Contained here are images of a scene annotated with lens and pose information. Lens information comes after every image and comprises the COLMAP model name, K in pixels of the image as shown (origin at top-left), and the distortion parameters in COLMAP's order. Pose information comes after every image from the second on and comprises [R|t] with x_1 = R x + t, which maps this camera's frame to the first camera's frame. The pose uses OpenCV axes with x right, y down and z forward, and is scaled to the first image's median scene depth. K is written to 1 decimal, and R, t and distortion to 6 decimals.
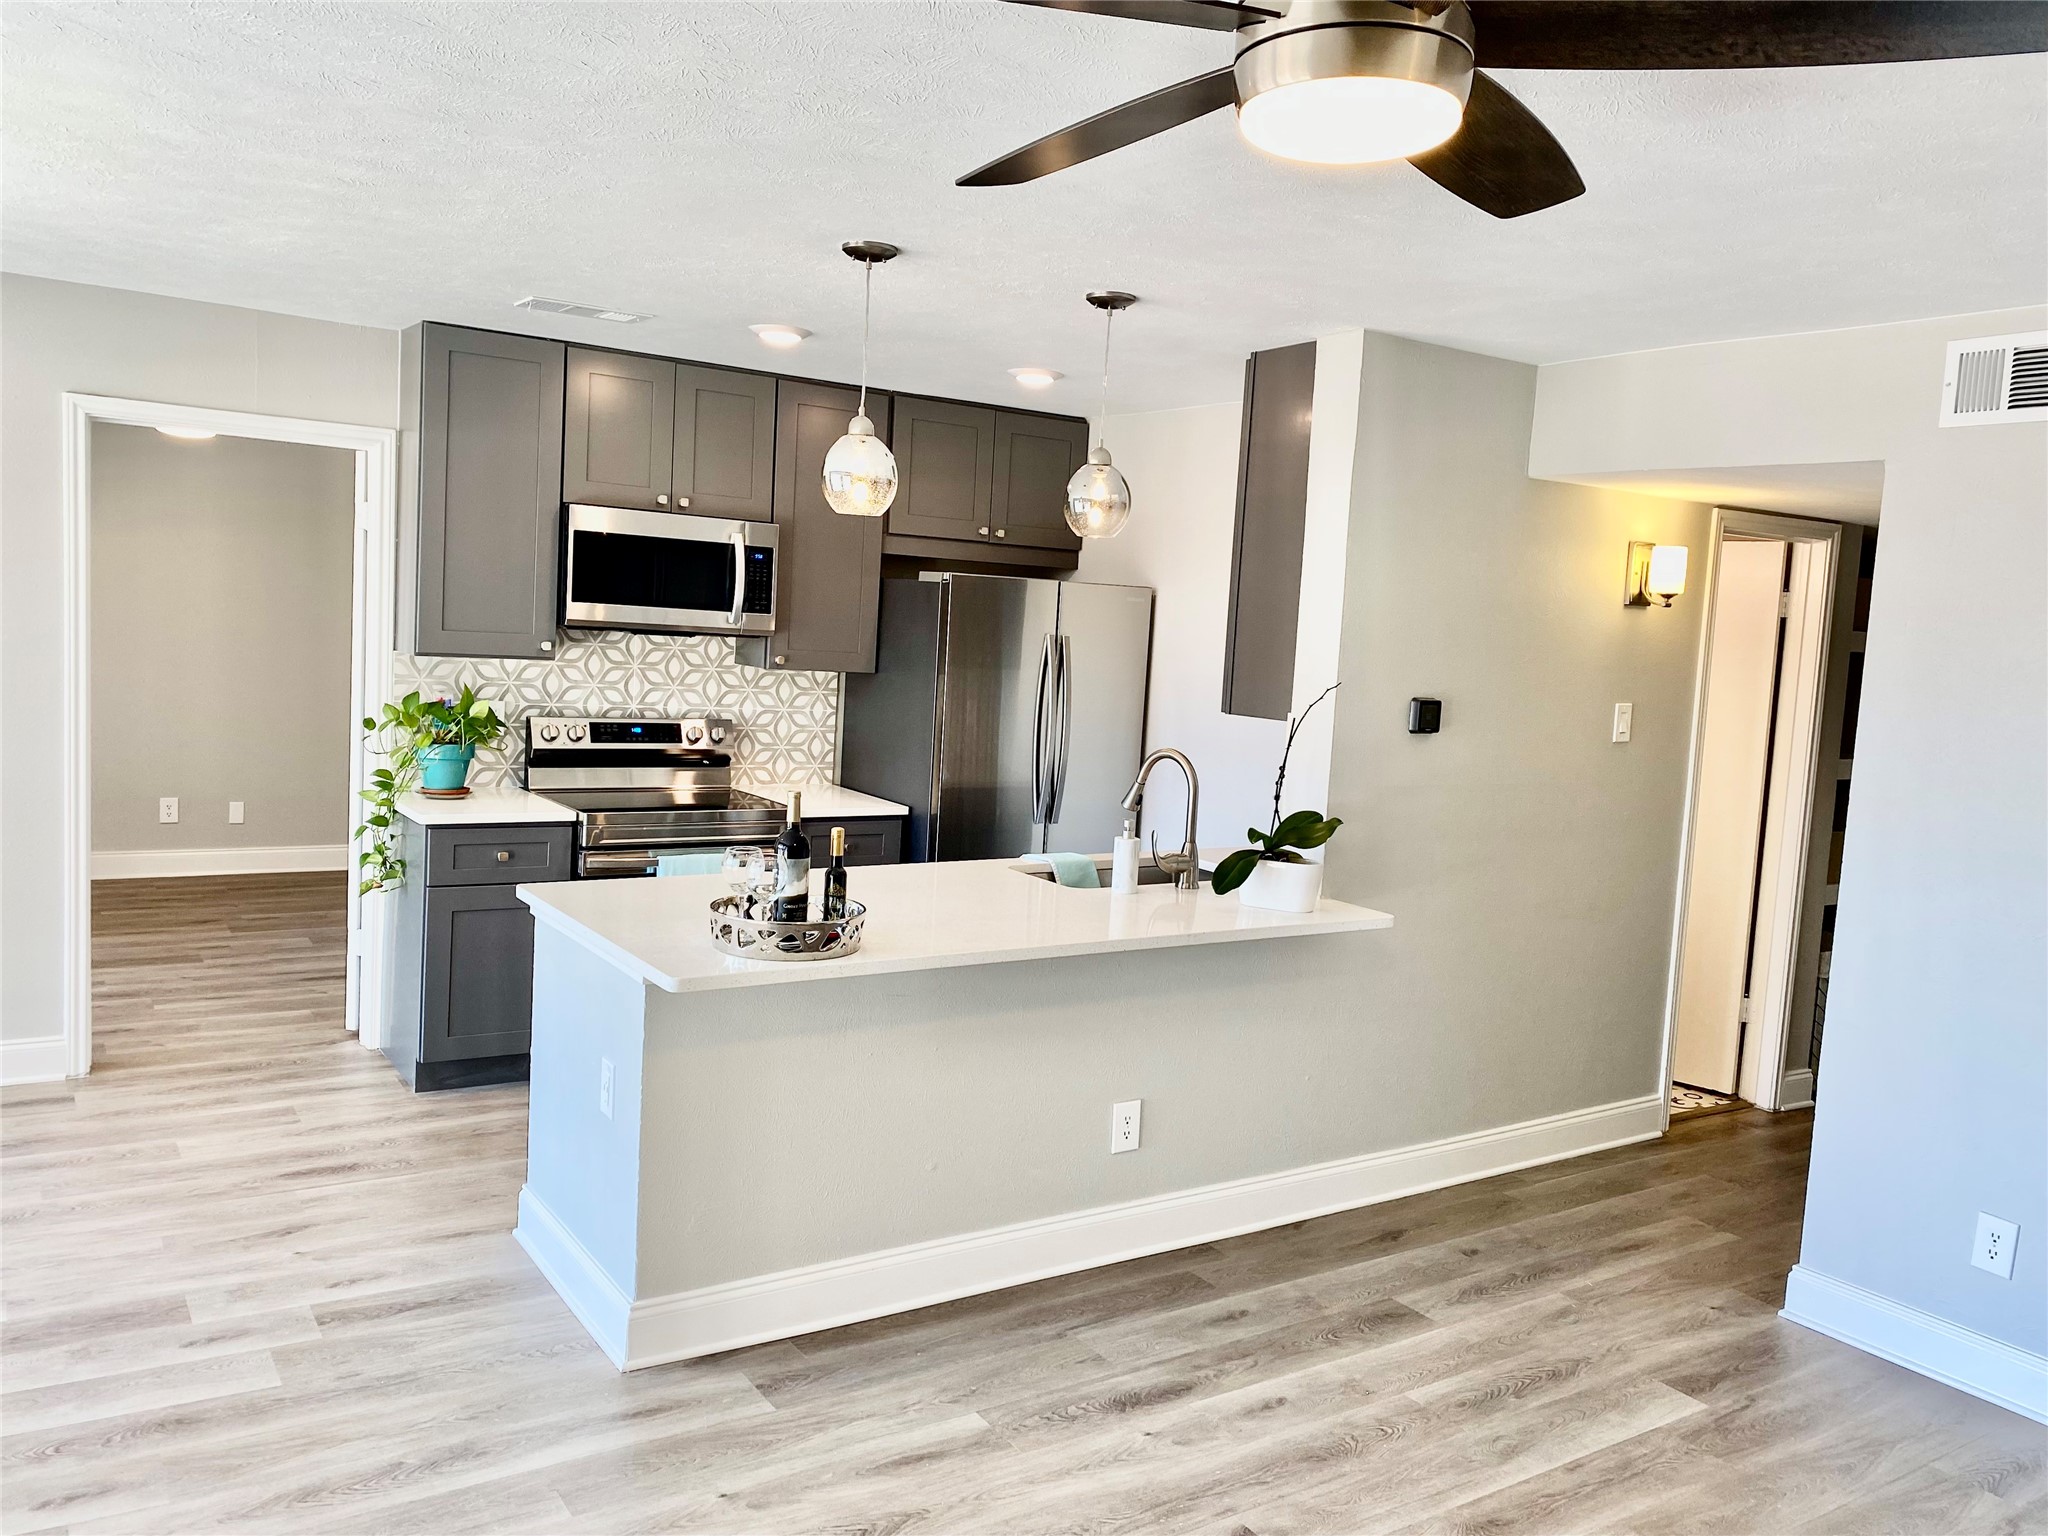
lens RADIAL K [[1585.4, 0, 1056.1], [0, 1585.4, 720.9], [0, 0, 1]] dist [0.008621, -0.010817]
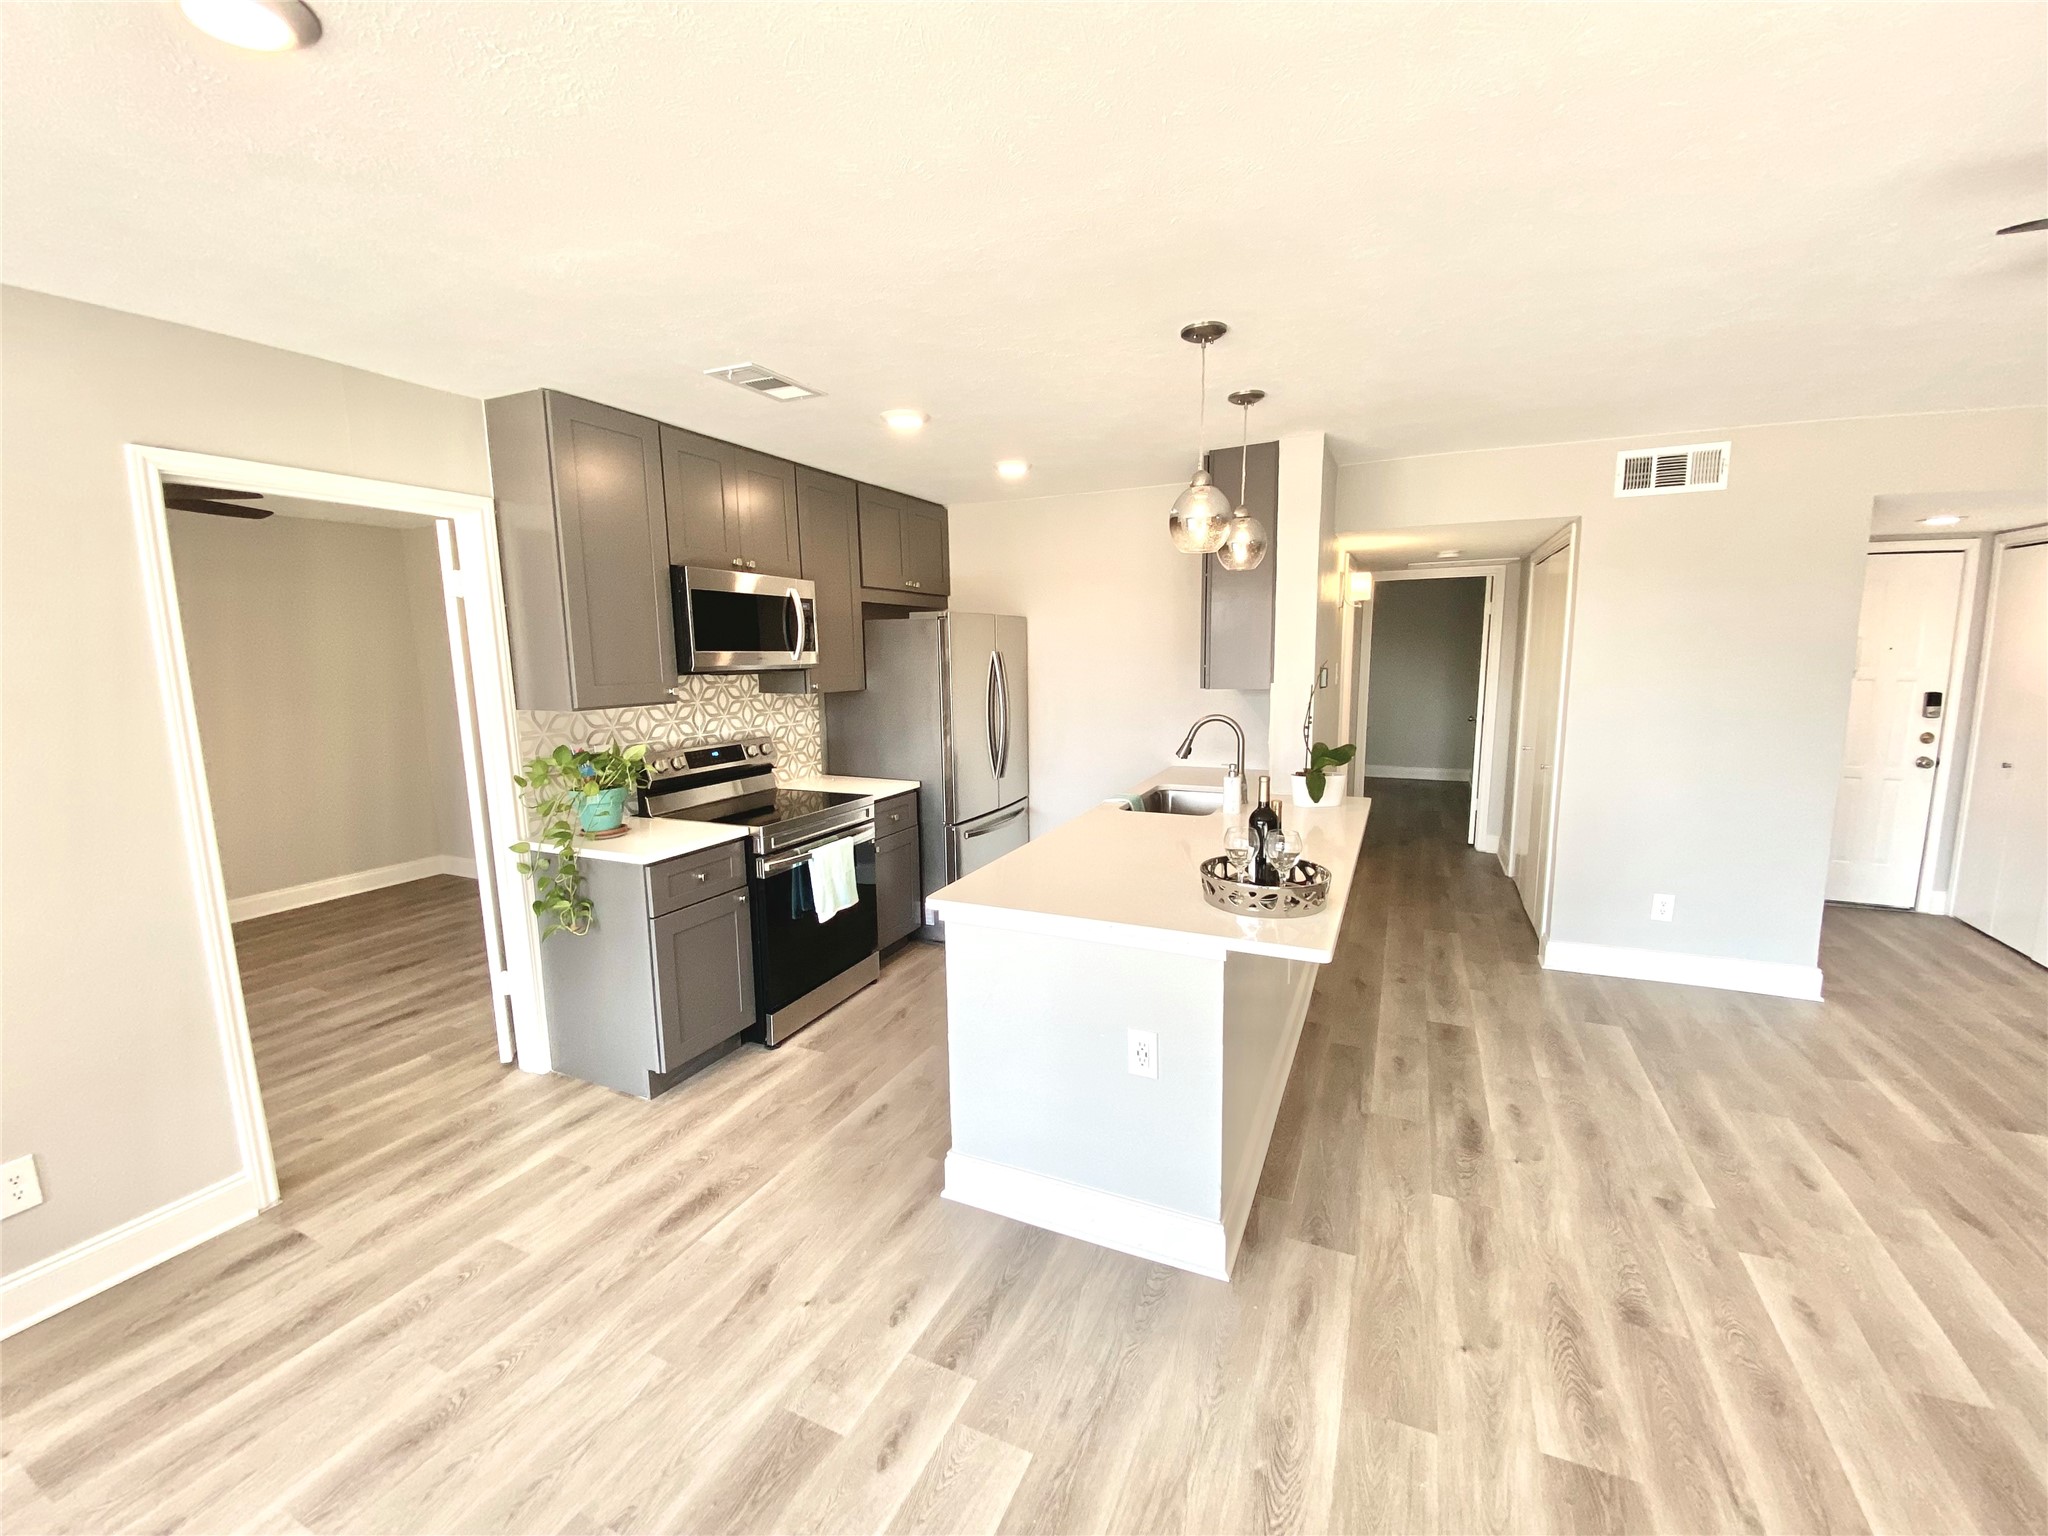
lens RADIAL K [[834.9, 0, 1056.7], [0, 834.9, 735.3], [0, 0, 1]] dist [0.011405, -0.014819]
pose [[0.850942, -0.125416, 0.510068, -0.509591], [0.100556, 0.992012, 0.076161, -0.043261], [-0.515545, -0.013518, 0.856756, 0.418362]]
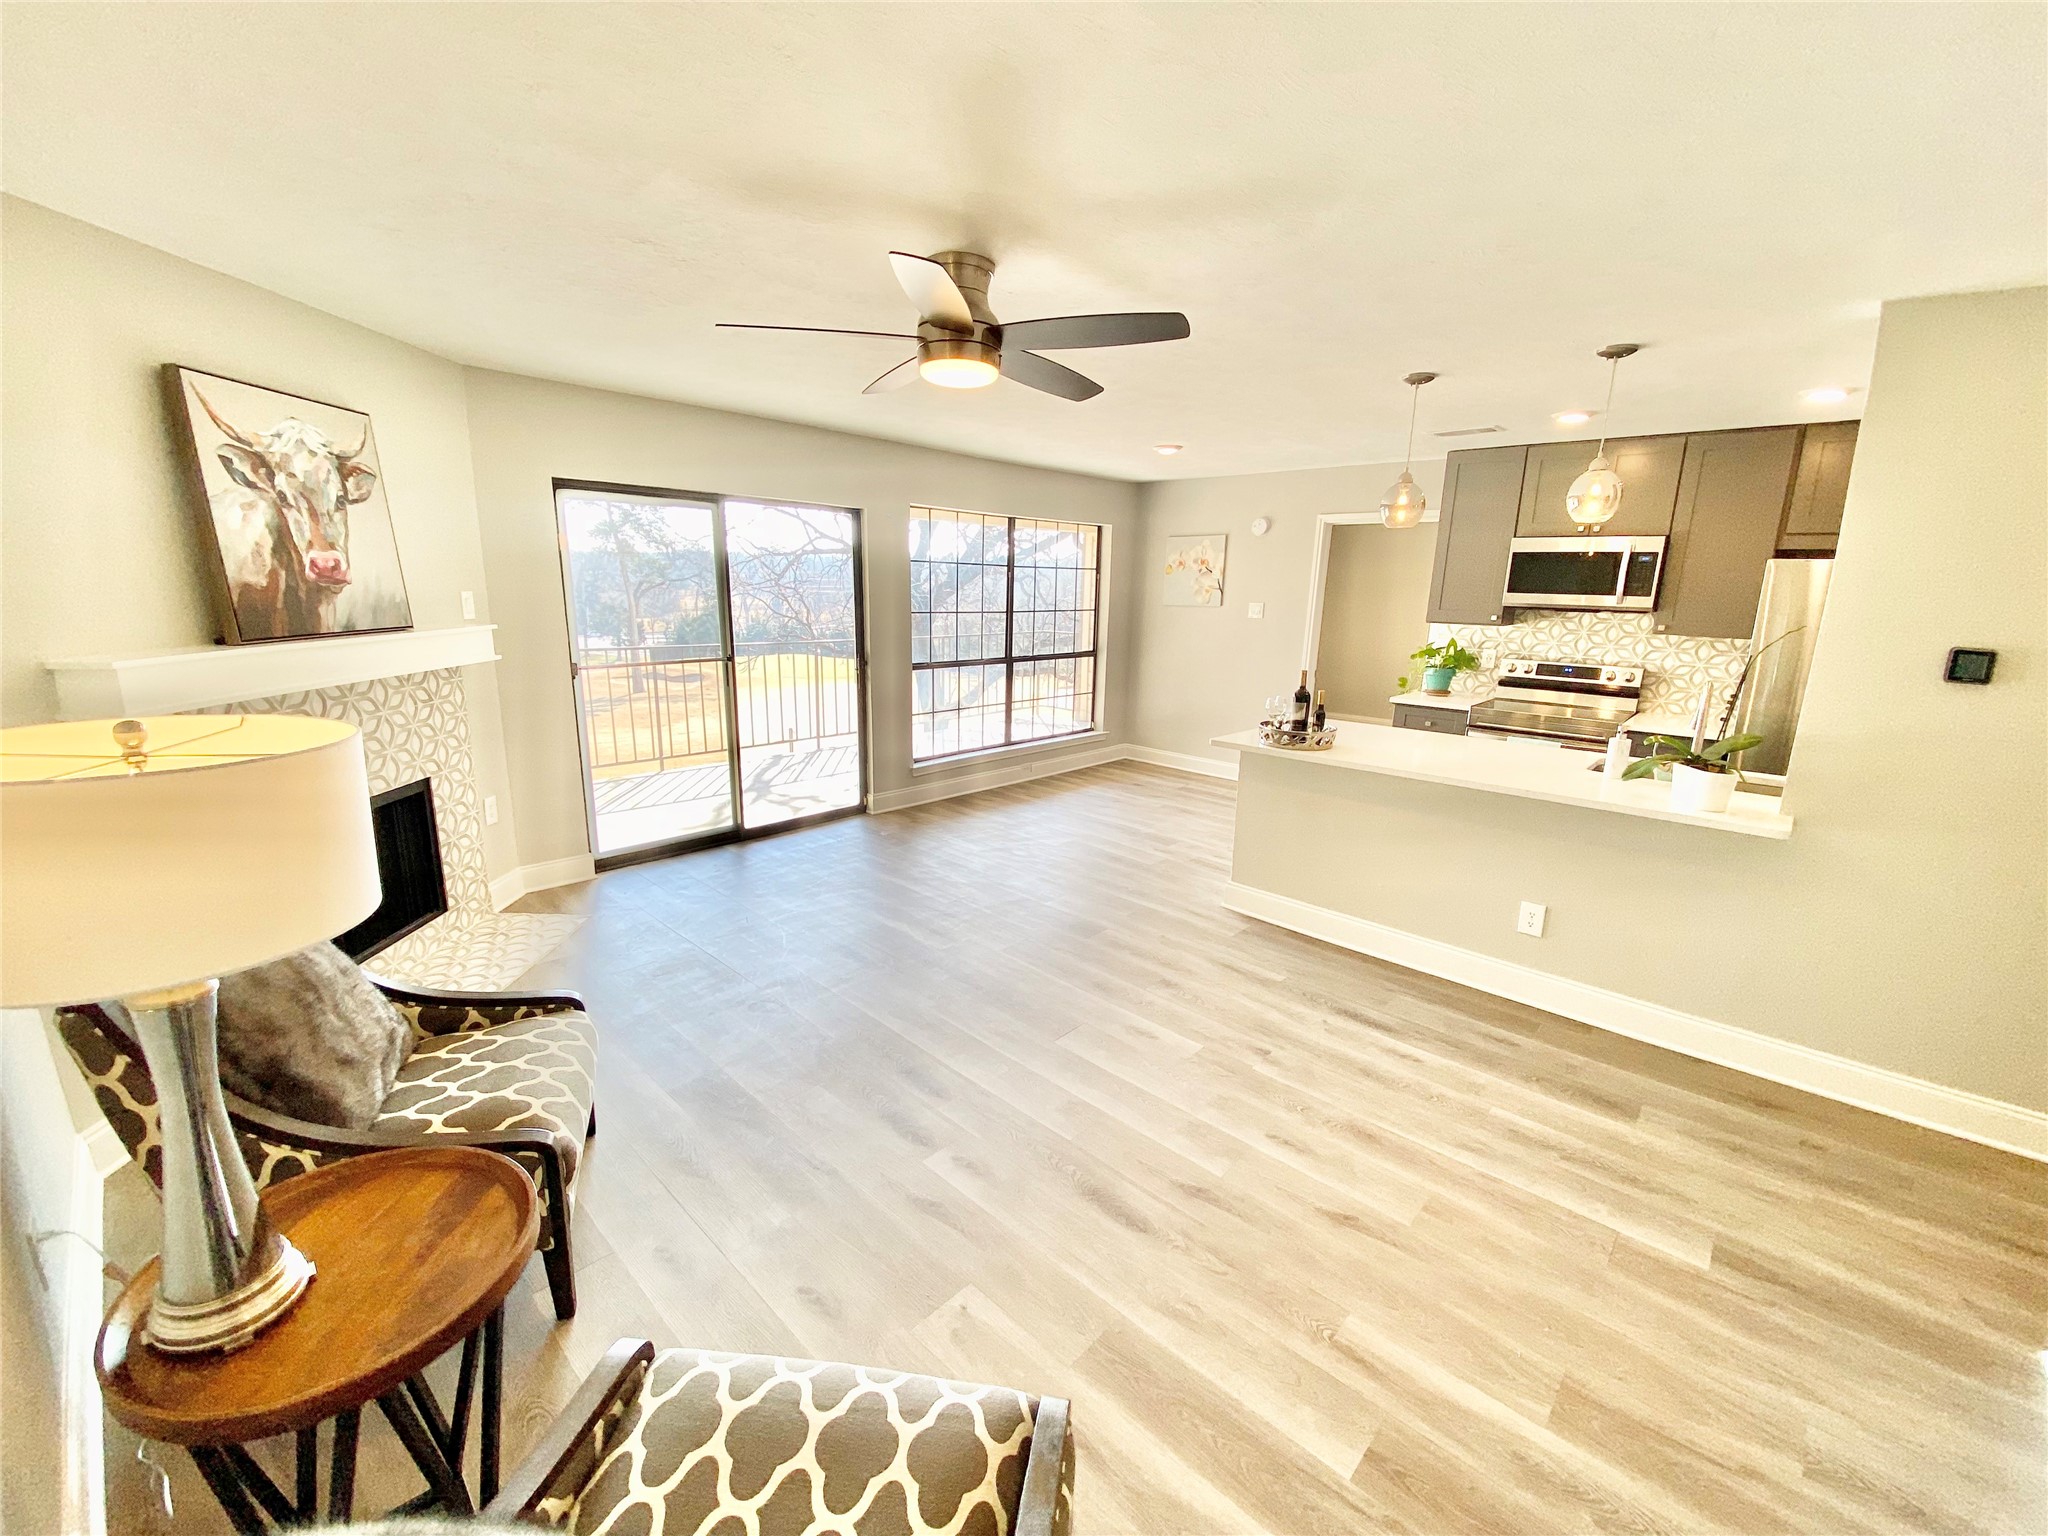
lens RADIAL K [[834.9, 0, 1021.1], [0, 834.9, 777.8], [0, 0, 1]] dist [0.011405, -0.014819]
pose [[0.208045, 0.169501, -0.963321, 0.676533], [-0.070546, 0.984906, 0.158063, 0.025860], [0.975572, 0.035075, 0.216862, 0.322489]]
